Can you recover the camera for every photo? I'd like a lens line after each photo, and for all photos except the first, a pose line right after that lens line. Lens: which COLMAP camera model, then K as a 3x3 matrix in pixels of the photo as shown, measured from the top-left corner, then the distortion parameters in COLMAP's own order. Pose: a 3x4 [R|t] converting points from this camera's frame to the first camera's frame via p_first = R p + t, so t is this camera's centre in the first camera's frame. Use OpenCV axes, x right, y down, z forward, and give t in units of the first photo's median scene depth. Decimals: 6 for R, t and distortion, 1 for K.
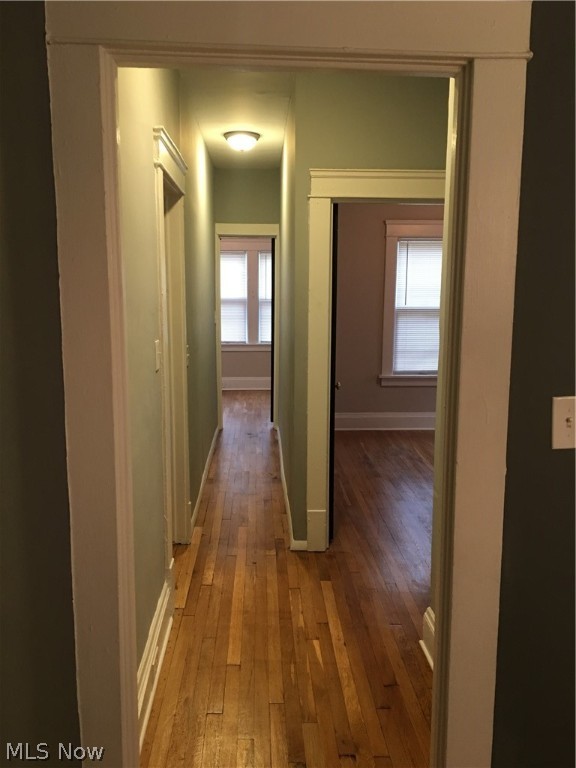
lens RADIAL K [[652.2, 0, 287.6], [0, 652.2, 384.5], [0, 0, 1]] dist [0.063960, -0.088438]
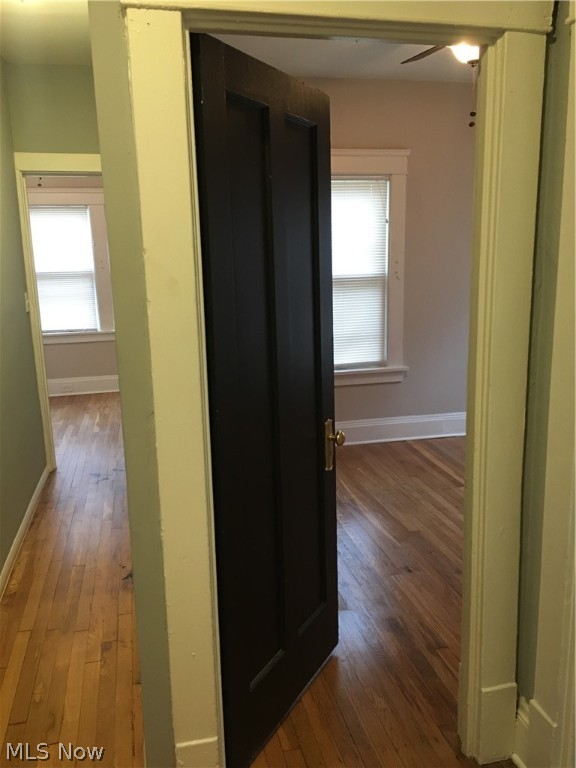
lens RADIAL K [[652.2, 0, 289.4], [0, 652.2, 382.1], [0, 0, 1]] dist [0.063960, -0.088438]
pose [[0.982776, -0.062464, 0.173924, 0.023922], [0.054629, 0.997280, 0.049482, -0.040674], [-0.176542, -0.039128, 0.983515, 0.302573]]
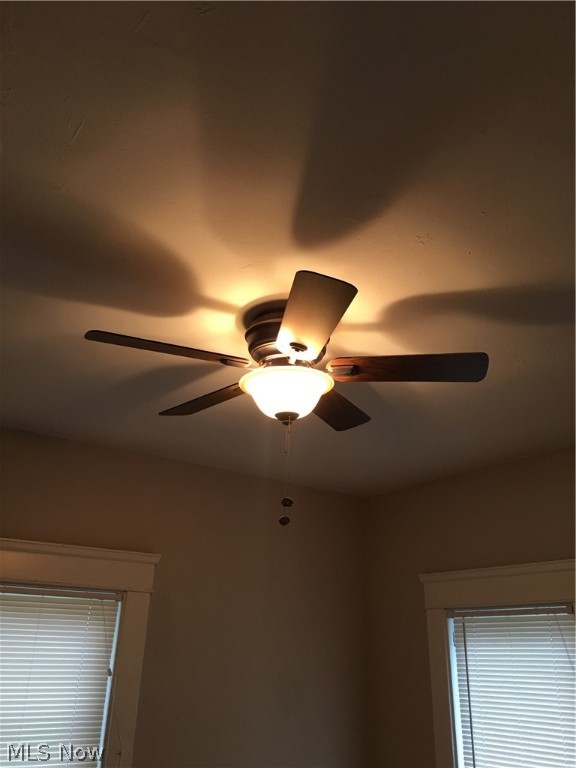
lens RADIAL K [[652.2, 0, 288.3], [0, 652.2, 382.7], [0, 0, 1]] dist [0.063960, -0.088438]
pose [[0.848428, 0.221738, 0.480628, 0.092416], [0.057387, 0.864138, -0.499973, -0.095991], [-0.526191, 0.451773, 0.720433, 0.482804]]
